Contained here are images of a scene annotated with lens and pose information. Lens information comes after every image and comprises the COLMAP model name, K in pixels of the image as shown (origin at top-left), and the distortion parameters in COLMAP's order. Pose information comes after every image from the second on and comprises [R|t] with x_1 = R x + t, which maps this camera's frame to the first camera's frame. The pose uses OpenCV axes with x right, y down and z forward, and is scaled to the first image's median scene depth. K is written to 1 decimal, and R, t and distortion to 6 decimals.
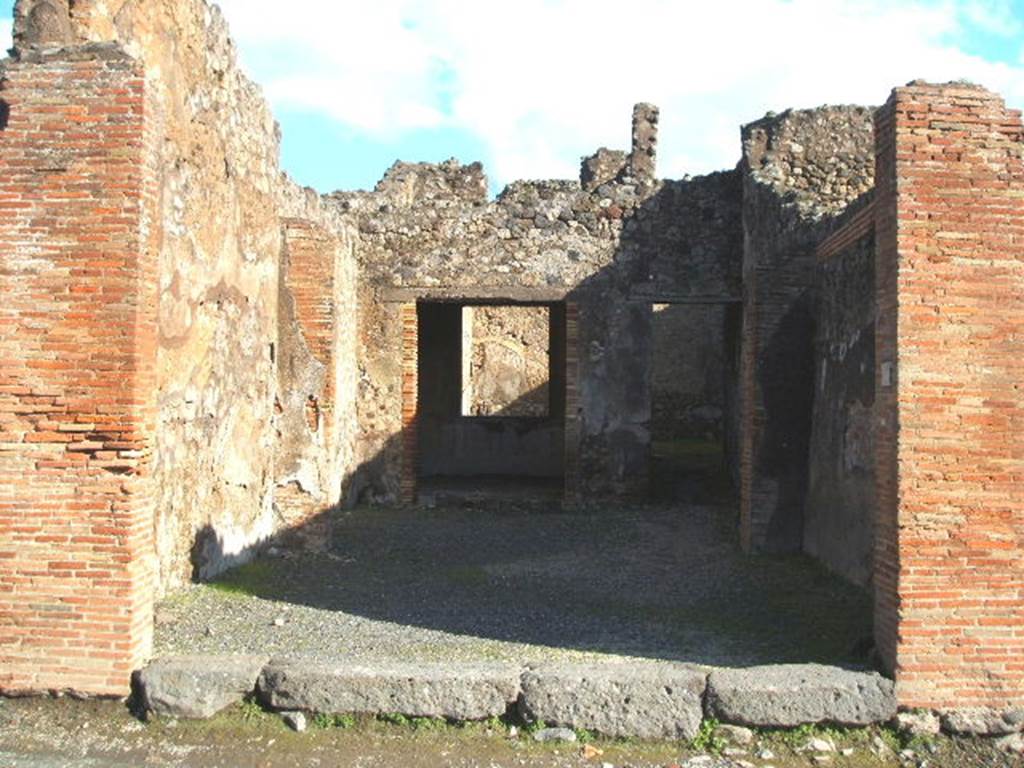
lens RADIAL K [[1226.7, 0, 568.0], [0, 1226.7, 382.0], [0, 0, 1]] dist [-0.073799, -0.025576]
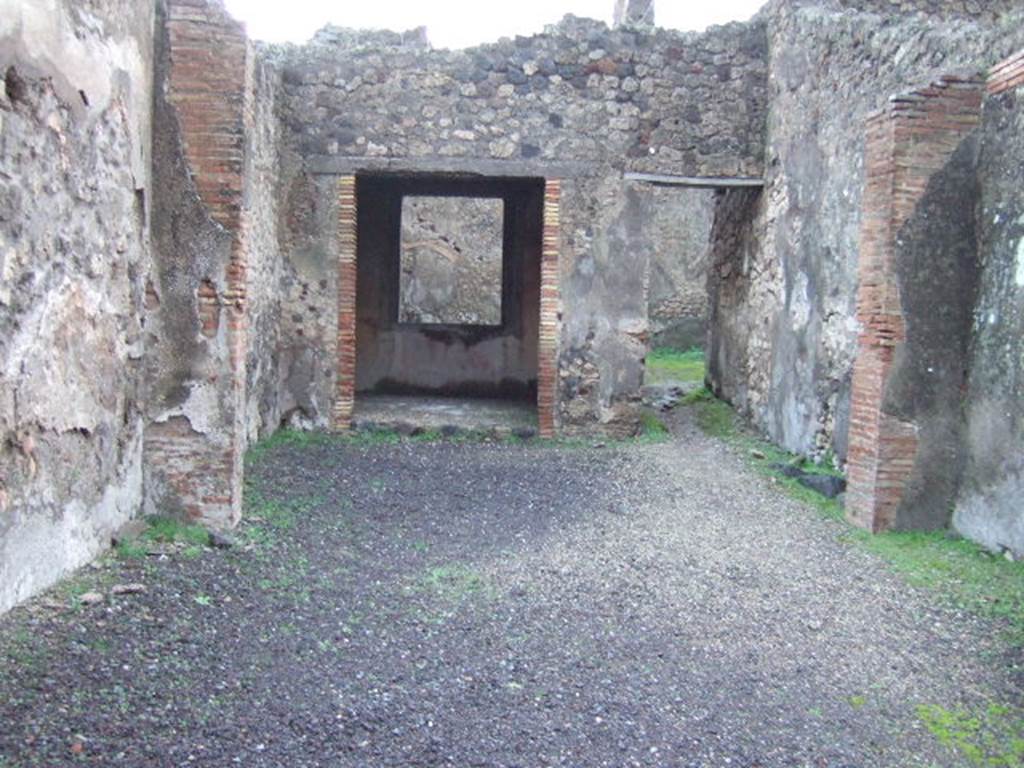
lens RADIAL K [[1067.5, 0, 503.9], [0, 1067.5, 387.2], [0, 0, 1]] dist [-0.069152, 0.034051]
pose [[0.999154, 0.013518, 0.038850, -0.055917], [-0.016659, 0.996517, 0.081705, 0.013668], [-0.037610, -0.082283, 0.995899, 0.318779]]
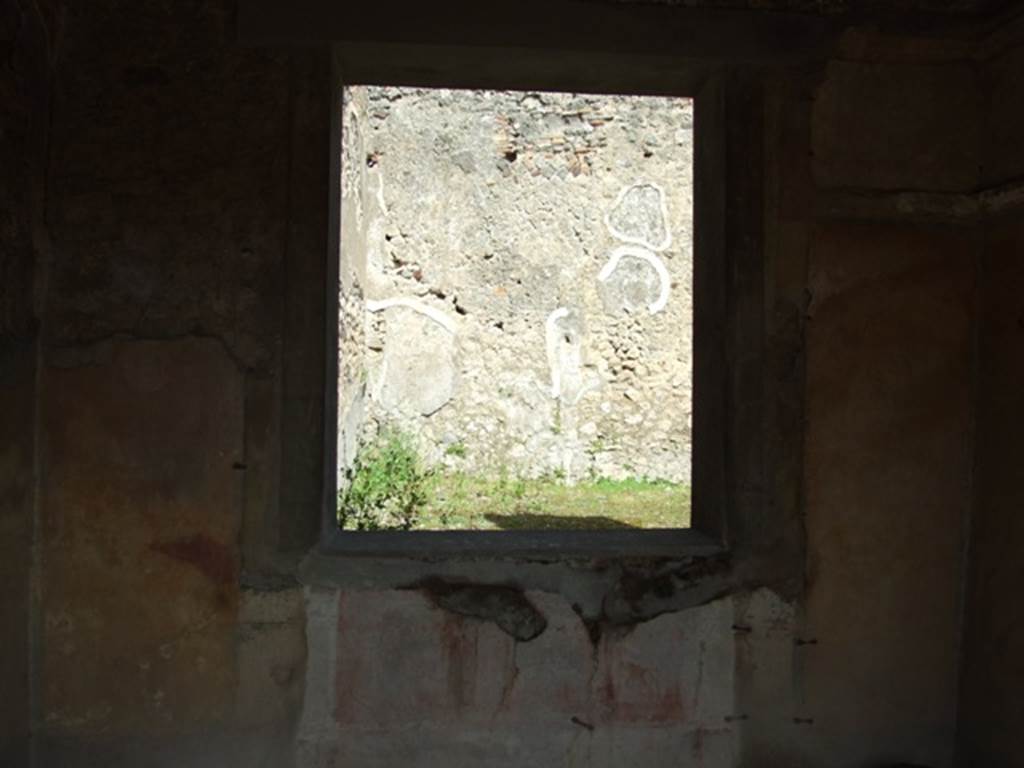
lens RADIAL K [[818.9, 0, 513.4], [0, 818.9, 377.4], [0, 0, 1]] dist [-0.063188, 0.061900]
pose [[0.994520, 0.005082, 0.104418, -0.093722], [-0.005874, 0.999956, 0.007278, -0.006368], [-0.104377, -0.007851, 0.994507, 1.171015]]
